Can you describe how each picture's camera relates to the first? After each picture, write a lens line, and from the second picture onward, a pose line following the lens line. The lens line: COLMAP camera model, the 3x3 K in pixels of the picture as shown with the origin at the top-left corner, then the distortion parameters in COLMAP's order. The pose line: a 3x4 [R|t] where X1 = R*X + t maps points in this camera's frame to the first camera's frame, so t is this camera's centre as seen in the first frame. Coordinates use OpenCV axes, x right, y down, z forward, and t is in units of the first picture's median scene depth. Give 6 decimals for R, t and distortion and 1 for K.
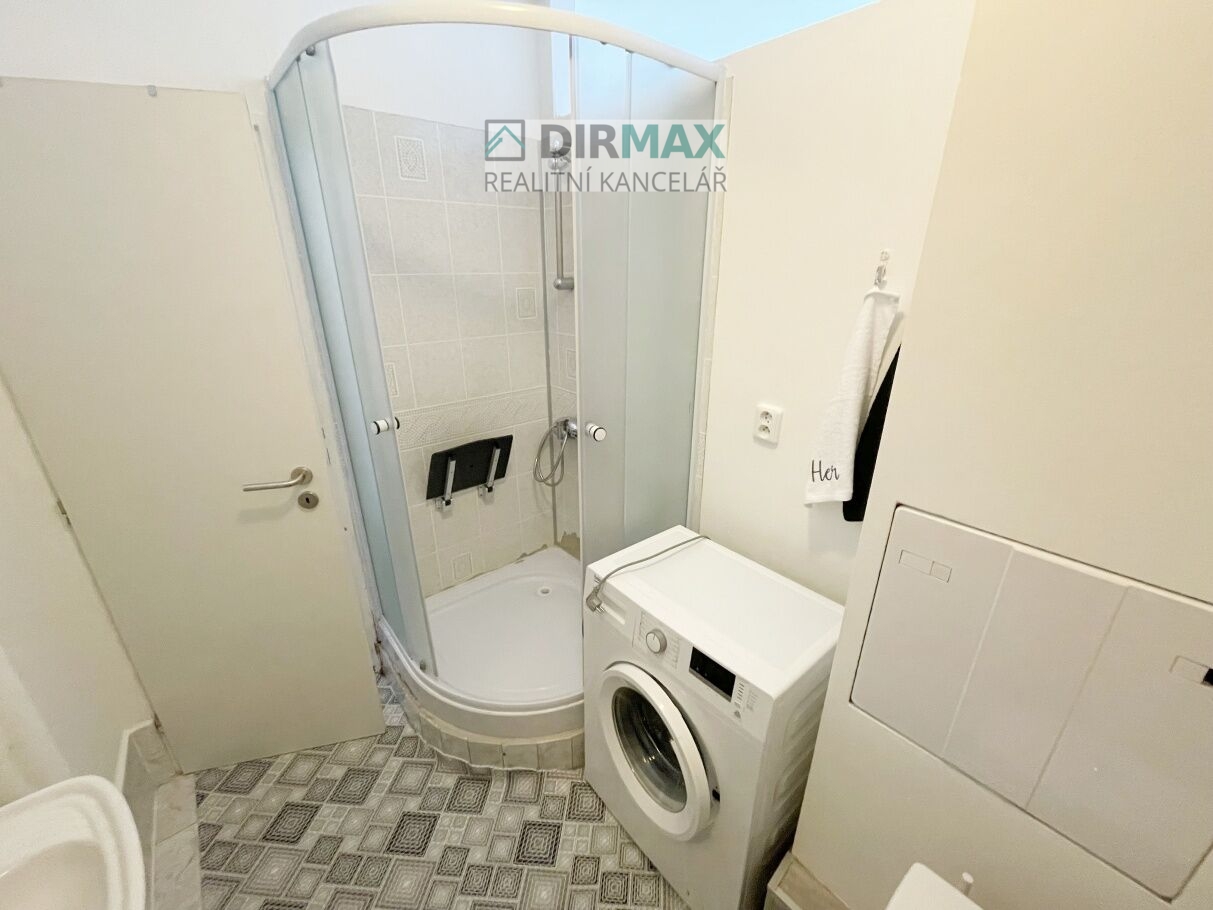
lens RADIAL K [[491.7, 0, 607.3], [0, 491.7, 452.8], [0, 0, 1]] dist [-0.000099, -0.000430]
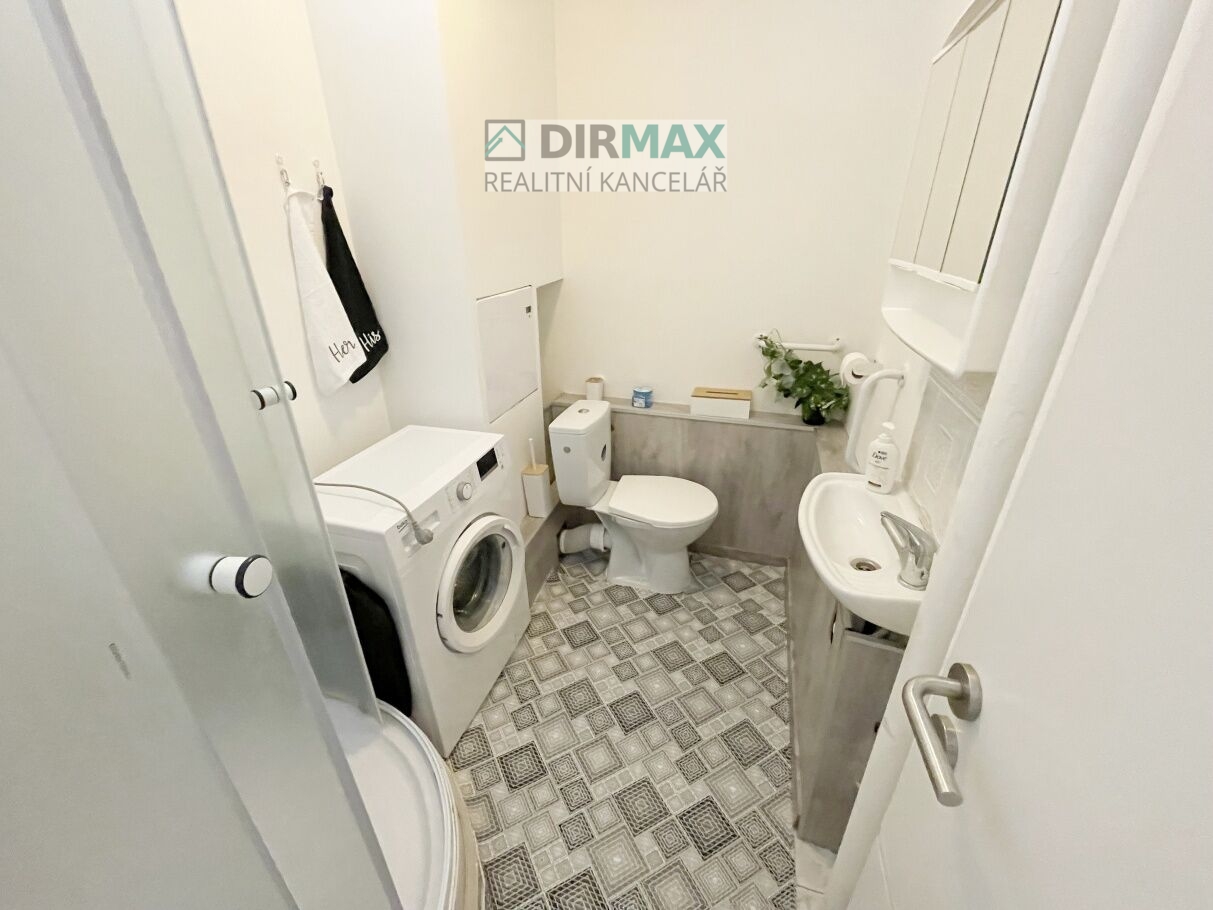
lens RADIAL K [[481.0, 0, 606.5], [0, 481.0, 455.0], [0, 0, 1]] dist [0.000798, -0.000007]
pose [[-0.541661, -0.381566, 0.749007, -0.802172], [0.274387, 0.761977, 0.586602, -0.251624], [-0.794553, 0.523258, -0.308037, 0.912769]]
